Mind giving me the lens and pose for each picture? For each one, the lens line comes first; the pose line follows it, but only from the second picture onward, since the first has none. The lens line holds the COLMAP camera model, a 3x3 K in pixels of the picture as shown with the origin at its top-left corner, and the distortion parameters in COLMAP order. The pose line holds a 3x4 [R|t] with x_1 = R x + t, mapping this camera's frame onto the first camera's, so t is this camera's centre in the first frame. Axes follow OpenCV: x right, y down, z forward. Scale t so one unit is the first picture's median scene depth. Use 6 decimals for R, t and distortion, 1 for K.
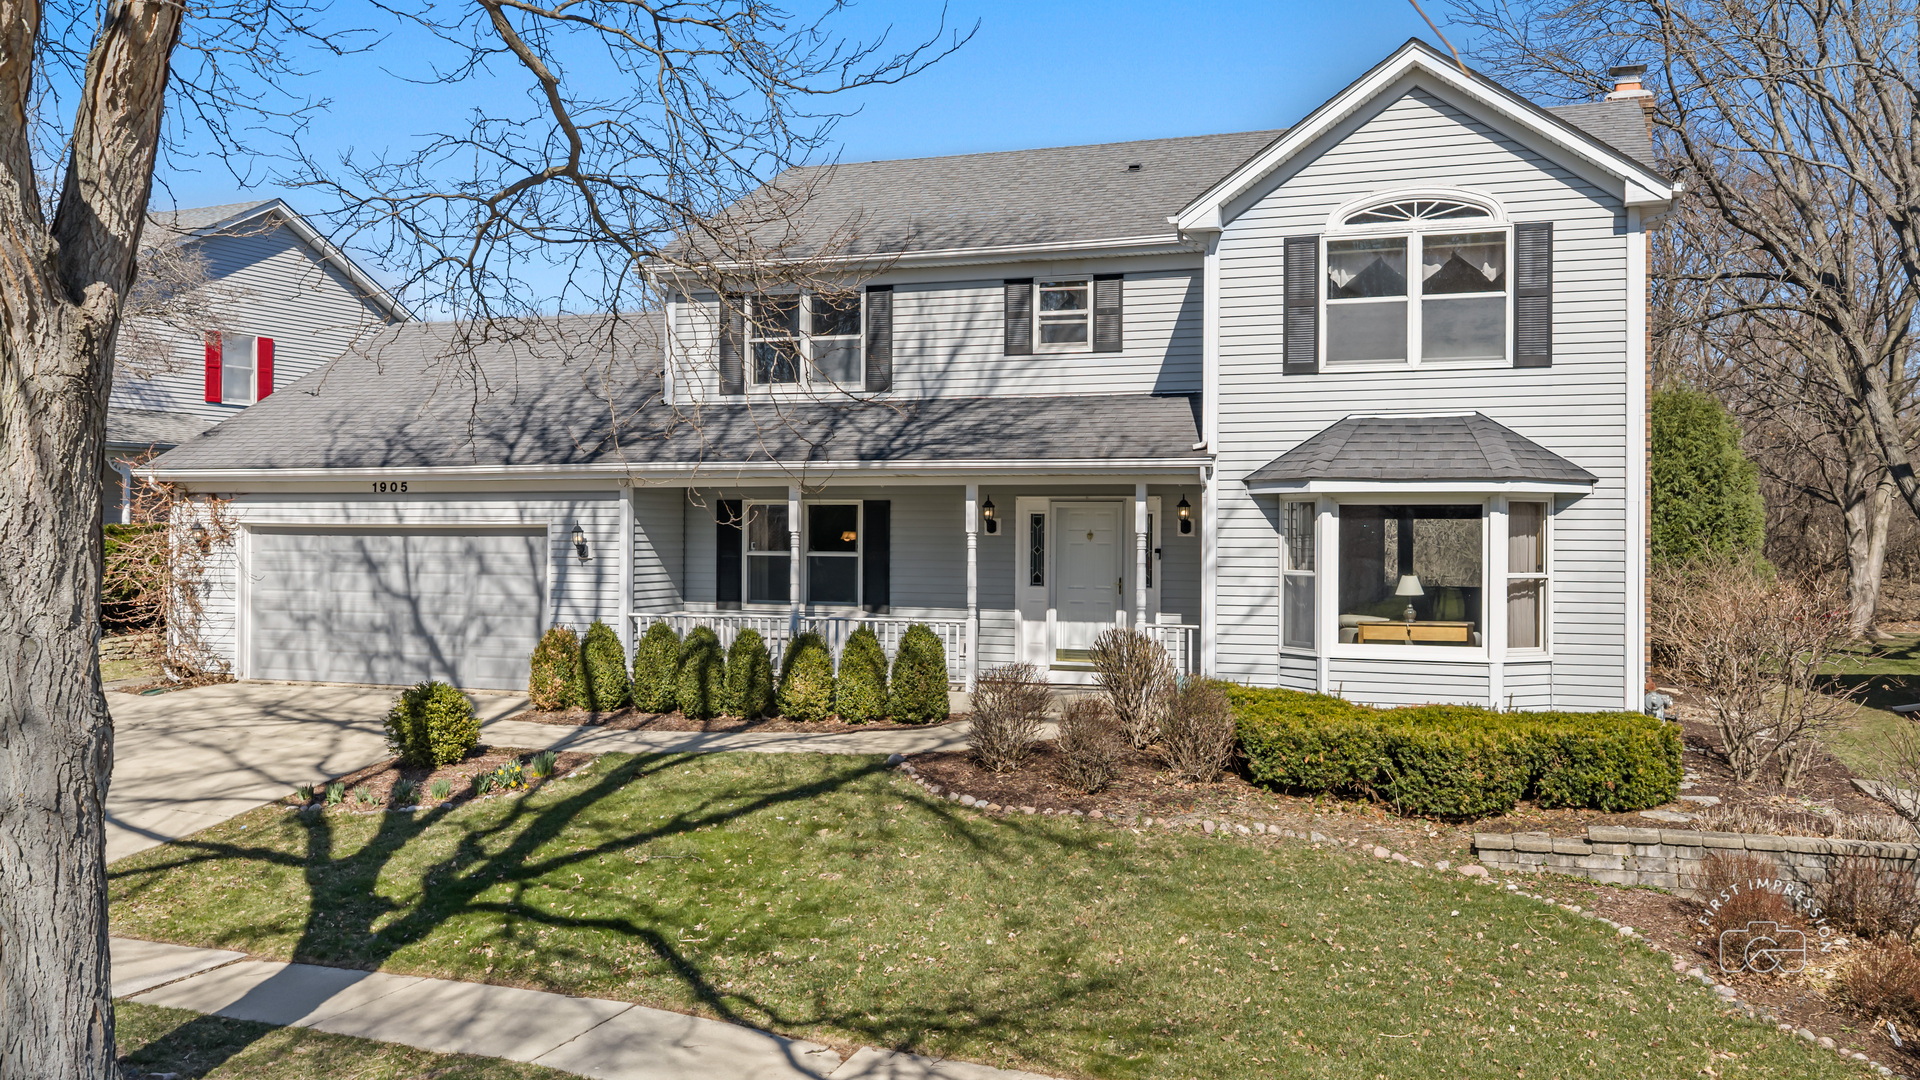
lens RADIAL K [[1586.5, 0, 959.2], [0, 1586.5, 531.8], [0, 0, 1]] dist [0.028095, -0.059712]
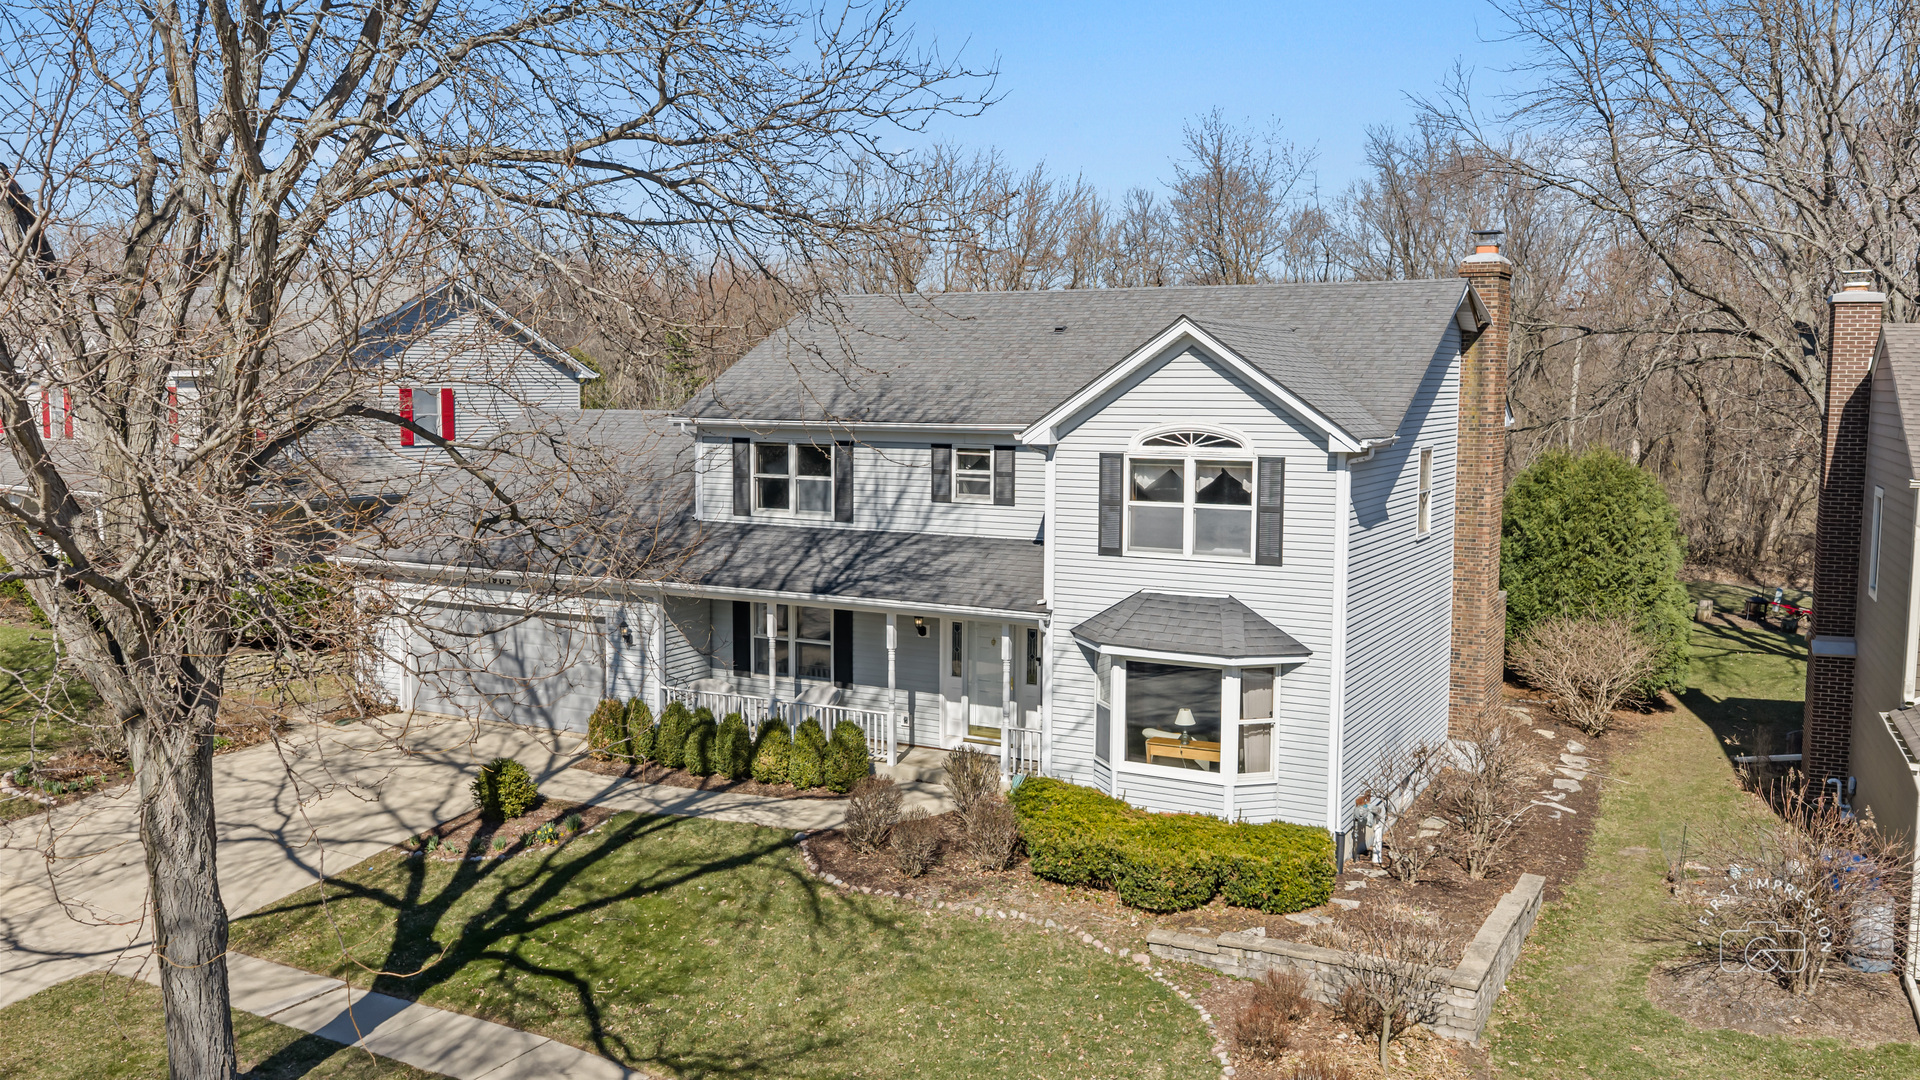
lens RADIAL K [[1586.1, 0, 960.0], [0, 1586.1, 540.0], [0, 0, 1]] dist [0.030630, -0.006613]
pose [[0.987510, 0.014417, -0.156893, 0.300803], [0.001849, 0.994676, 0.103038, -0.251252], [0.157543, -0.102041, 0.982226, -0.330559]]
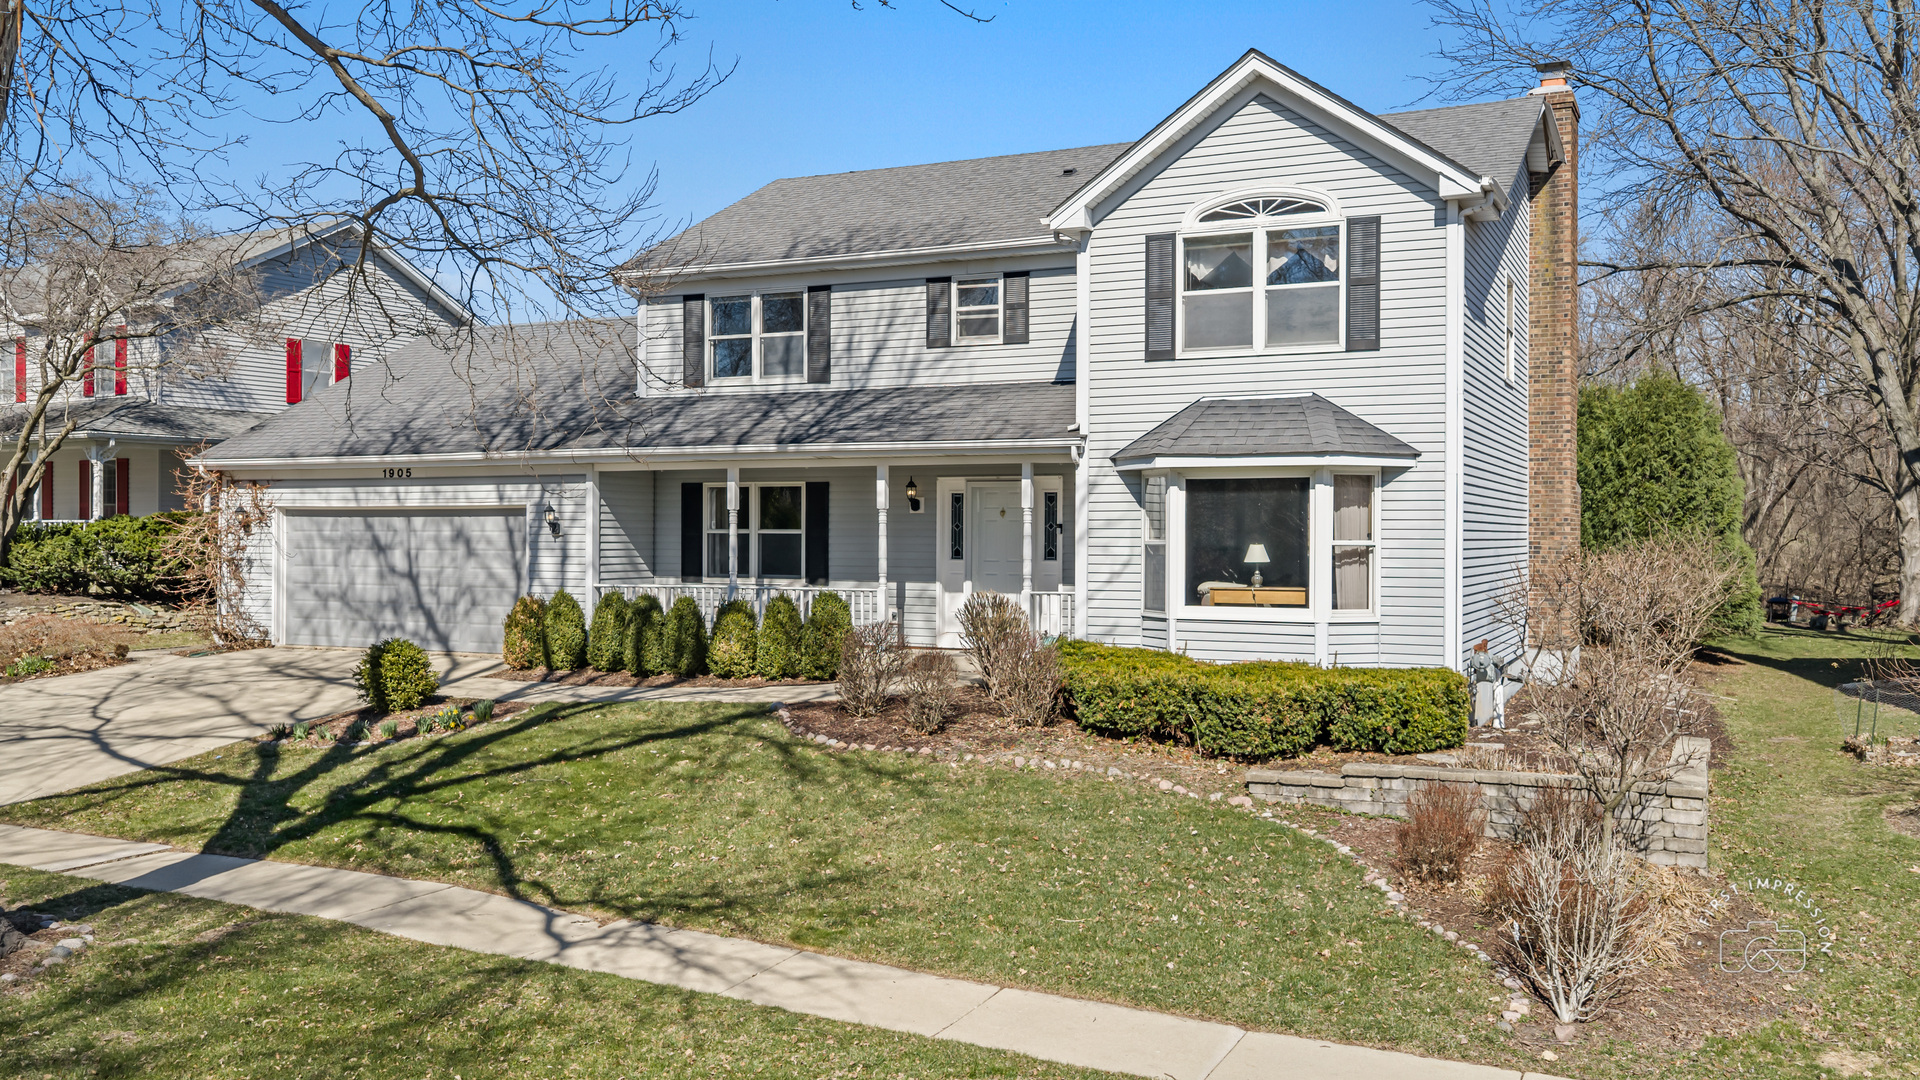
lens RADIAL K [[1589.3, 0, 960.0], [0, 1589.3, 540.0], [0, 0, 1]] dist [0.018272, -0.007767]
pose [[0.994861, -0.001465, -0.101244, 0.189537], [0.001675, 0.999997, 0.001983, 0.021812], [0.101240, -0.002142, 0.994860, -0.100281]]
